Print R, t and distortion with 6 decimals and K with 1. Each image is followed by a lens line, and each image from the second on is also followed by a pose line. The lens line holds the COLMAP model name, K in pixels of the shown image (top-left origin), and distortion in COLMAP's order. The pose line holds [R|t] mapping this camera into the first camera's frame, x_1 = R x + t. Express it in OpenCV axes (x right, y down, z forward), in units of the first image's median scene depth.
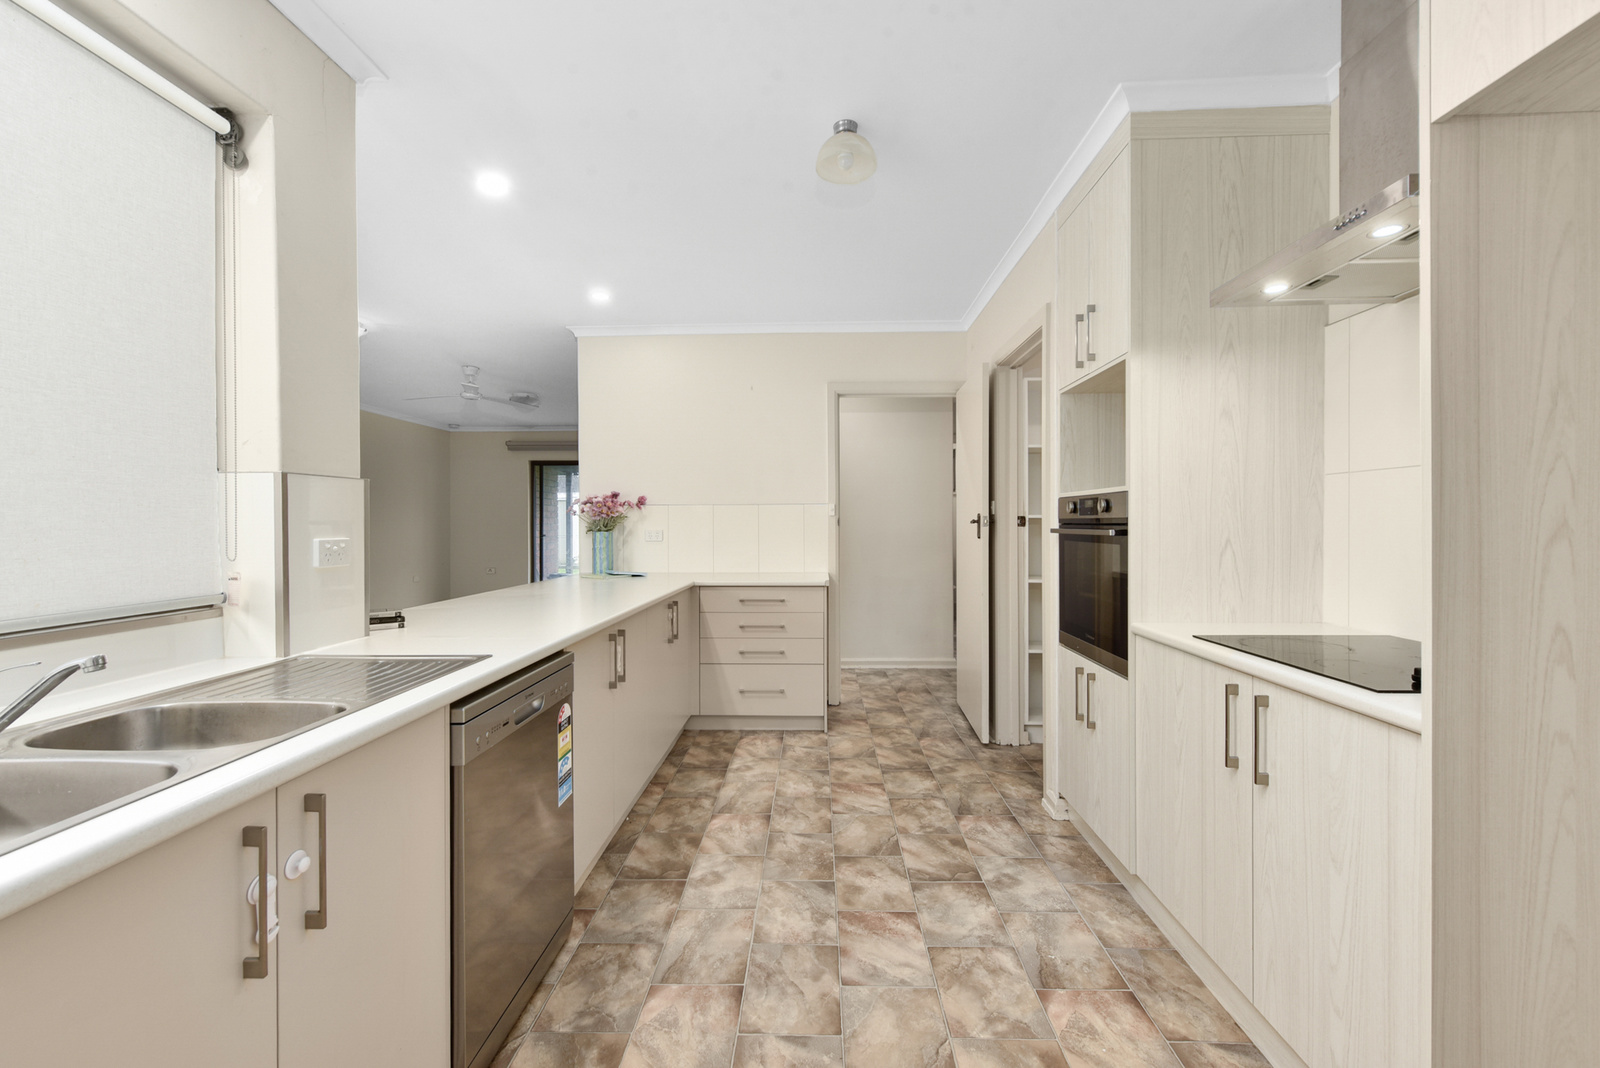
lens RADIAL K [[645.4, 0, 797.3], [0, 645.4, 528.9], [0, 0, 1]] dist [0.003392, 0.000073]
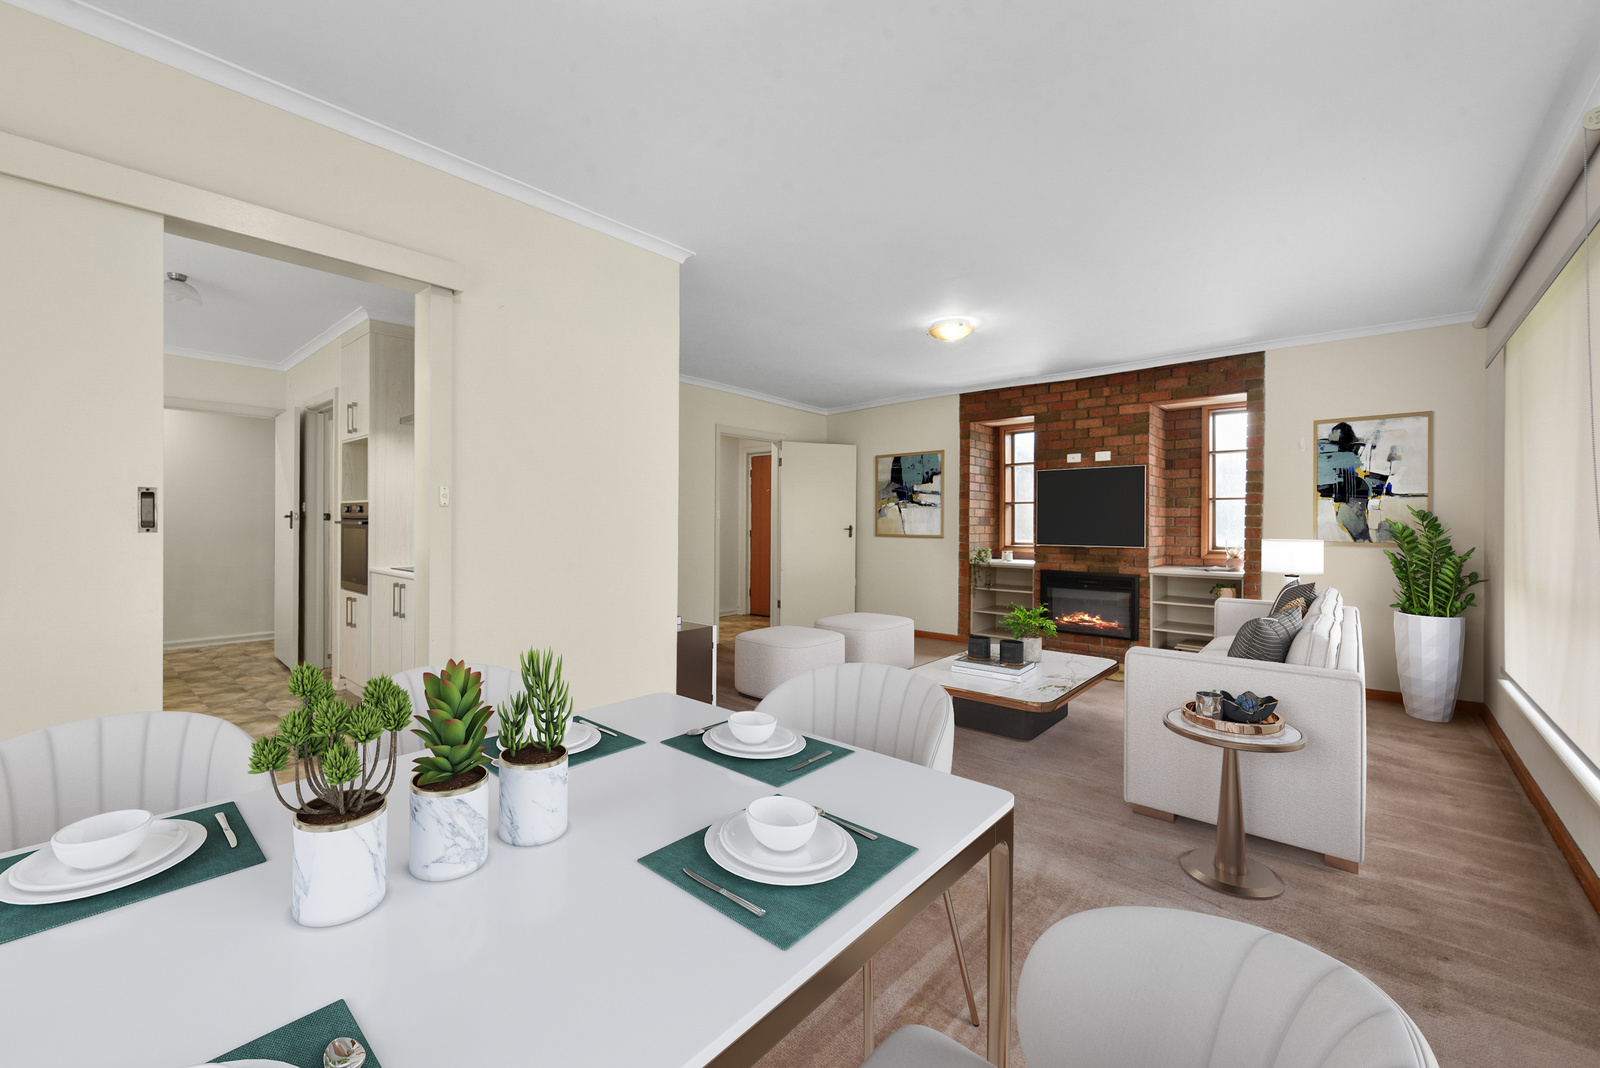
lens RADIAL K [[645.4, 0, 795.1], [0, 645.4, 522.7], [0, 0, 1]] dist [0.003392, 0.000073]
pose [[0.629856, 0.006154, 0.776688, -0.172955], [-0.002775, 0.999980, -0.005673, 0.009862], [-0.776707, 0.001418, 0.629860, -1.036489]]
